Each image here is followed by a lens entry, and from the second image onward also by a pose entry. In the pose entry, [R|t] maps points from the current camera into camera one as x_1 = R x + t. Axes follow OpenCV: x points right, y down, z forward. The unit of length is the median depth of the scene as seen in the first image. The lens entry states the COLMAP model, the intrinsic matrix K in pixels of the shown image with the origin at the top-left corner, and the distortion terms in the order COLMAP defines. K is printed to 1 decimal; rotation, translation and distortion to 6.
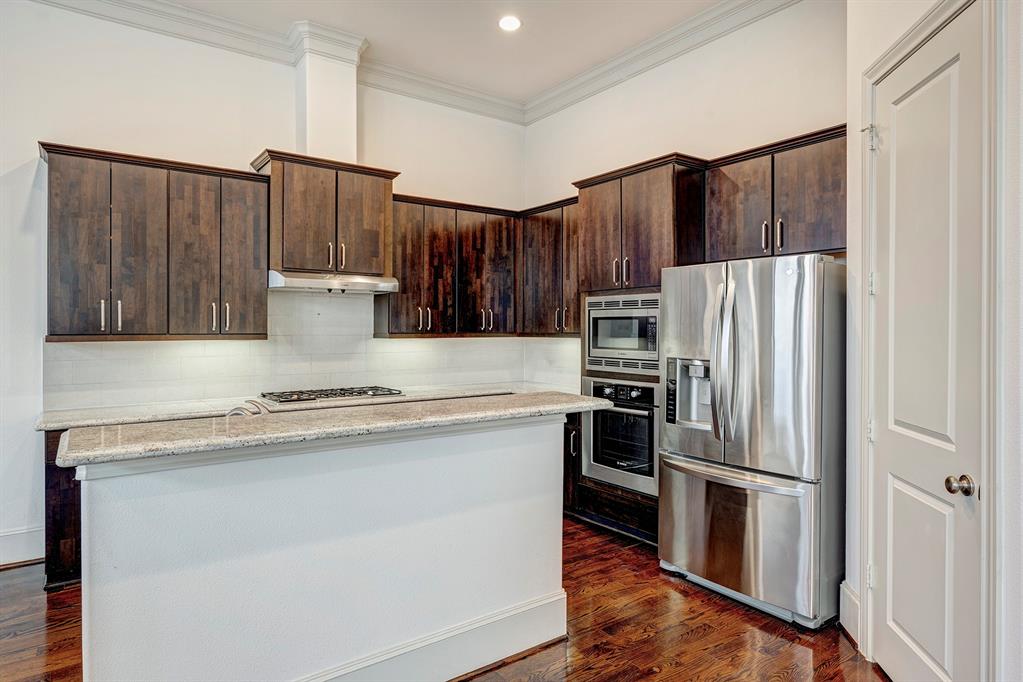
lens RADIAL K [[561.6, 0, 501.0], [0, 561.6, 331.2], [0, 0, 1]] dist [-0.002049, 0.001675]
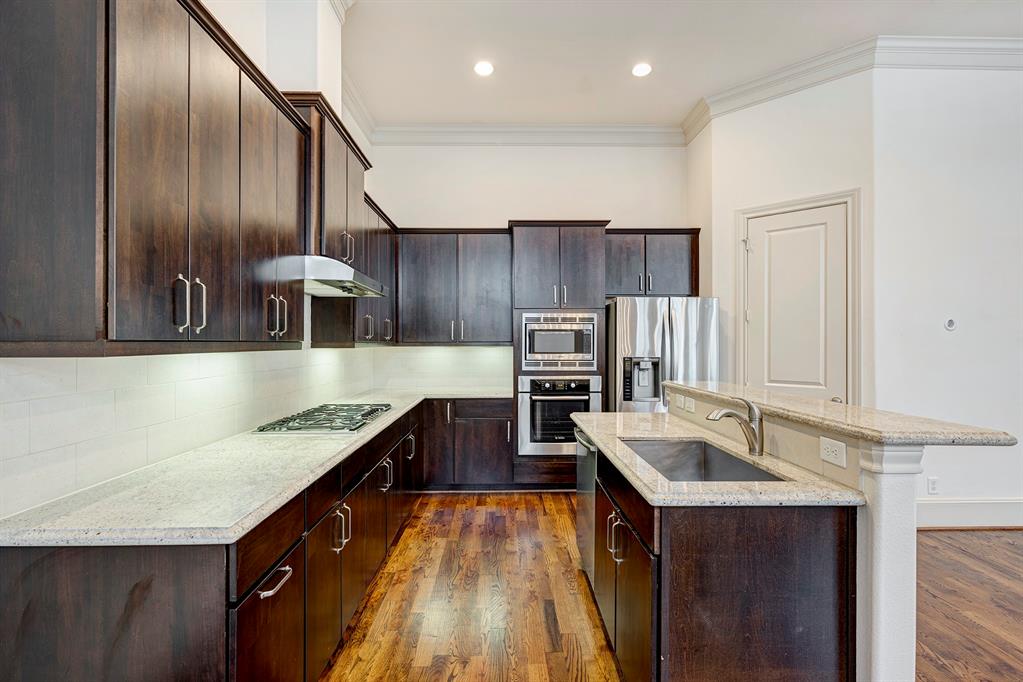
lens RADIAL K [[470.4, 0, 502.5], [0, 470.4, 342.3], [0, 0, 1]] dist [-0.001644, 0.000815]
pose [[0.567320, -0.002553, 0.823494, -0.826215], [0.001526, 0.999997, 0.002049, 0.003168], [-0.823496, 0.000094, 0.567322, 0.491204]]
